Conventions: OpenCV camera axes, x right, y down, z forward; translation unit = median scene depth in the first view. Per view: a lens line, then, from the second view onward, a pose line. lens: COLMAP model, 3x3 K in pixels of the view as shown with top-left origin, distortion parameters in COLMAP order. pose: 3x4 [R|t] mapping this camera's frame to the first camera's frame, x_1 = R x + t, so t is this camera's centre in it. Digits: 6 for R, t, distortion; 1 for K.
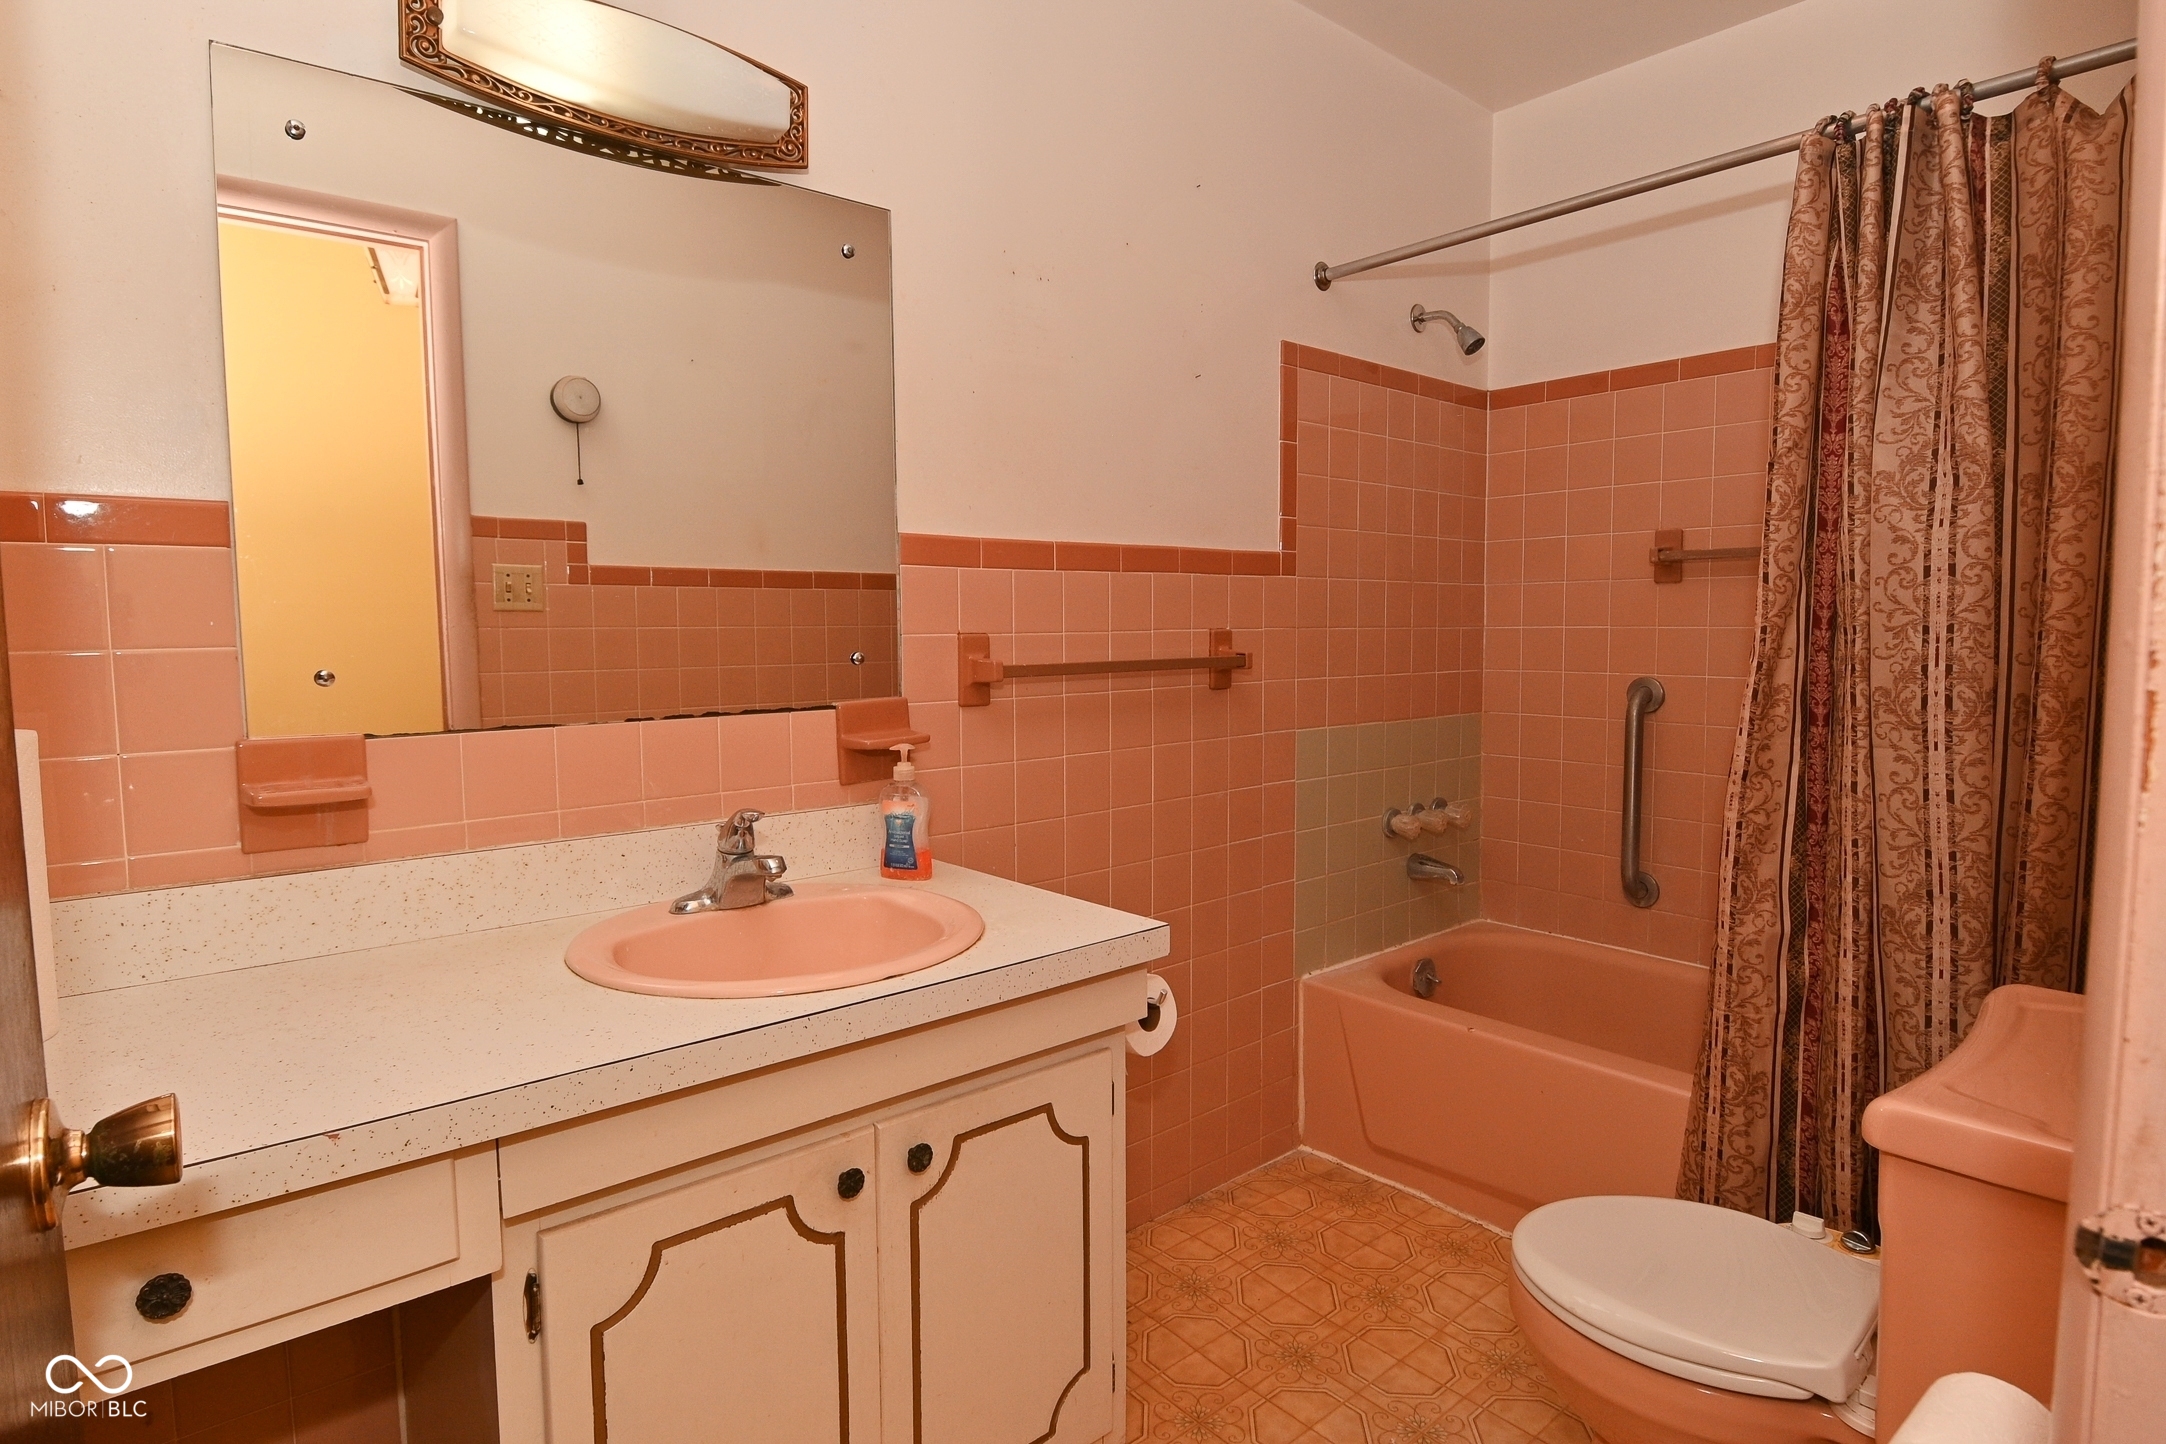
lens RADIAL K [[1123.7, 0, 1082.3], [0, 1123.7, 729.1], [0, 0, 1]] dist [0.002515, -0.012921]
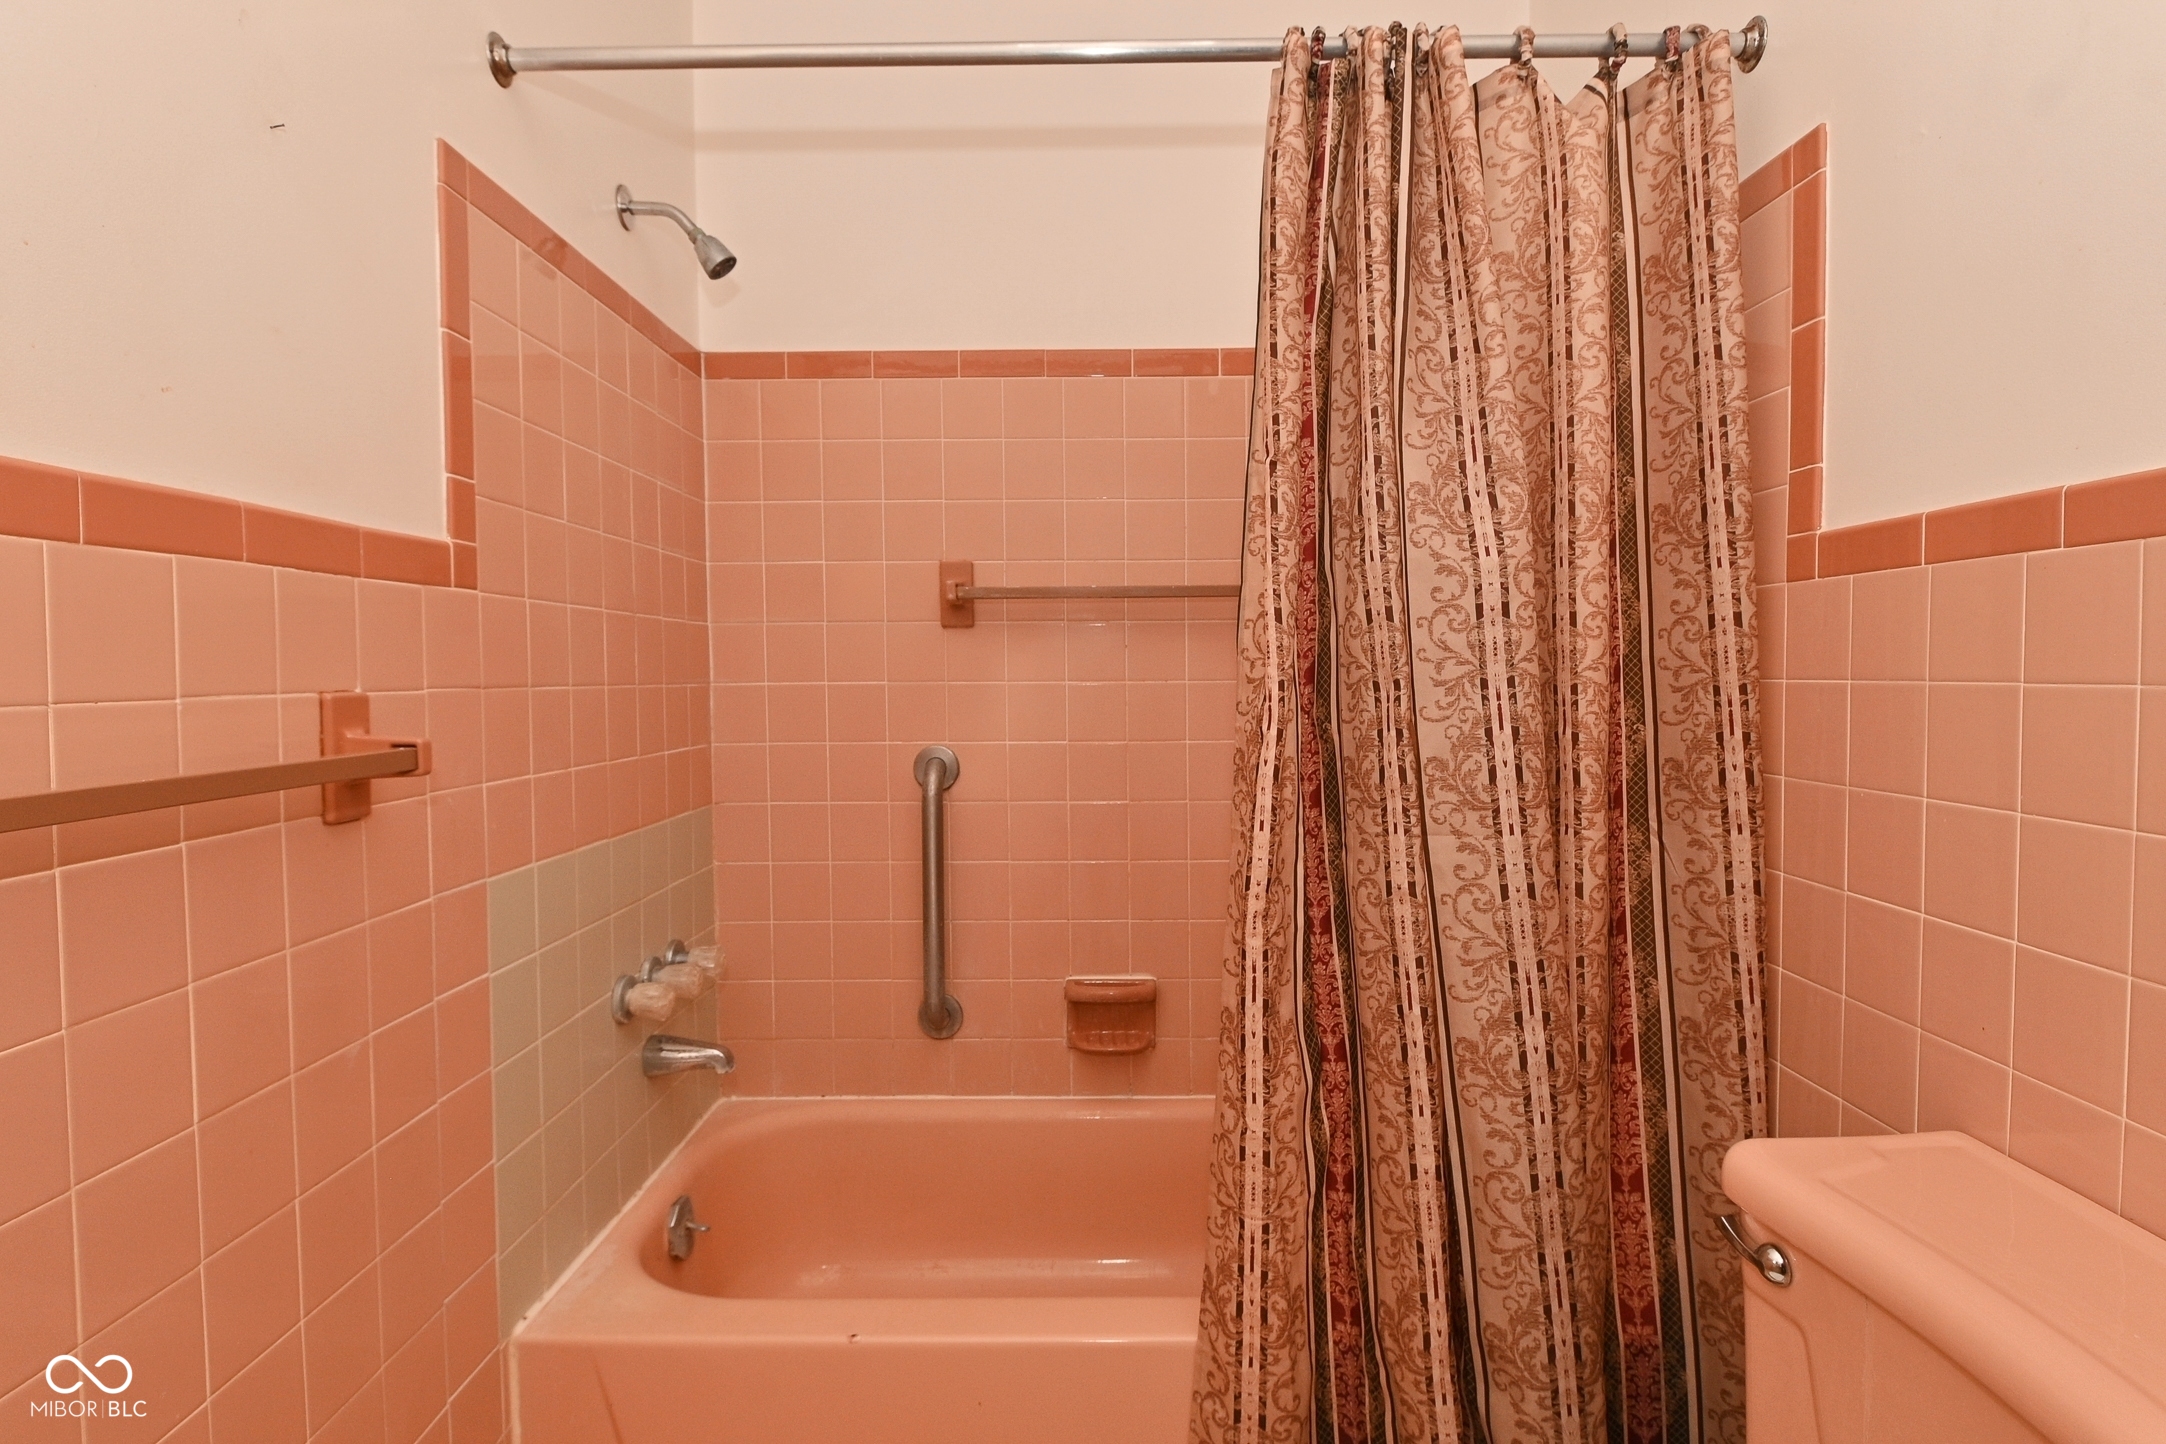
lens RADIAL K [[1123.7, 0, 1089.4], [0, 1123.7, 712.5], [0, 0, 1]] dist [0.002515, -0.012921]
pose [[0.658912, -0.026269, 0.751761, -0.027486], [0.074272, 0.996779, -0.030268, -0.057578], [-0.748545, 0.075779, 0.658740, 0.609036]]
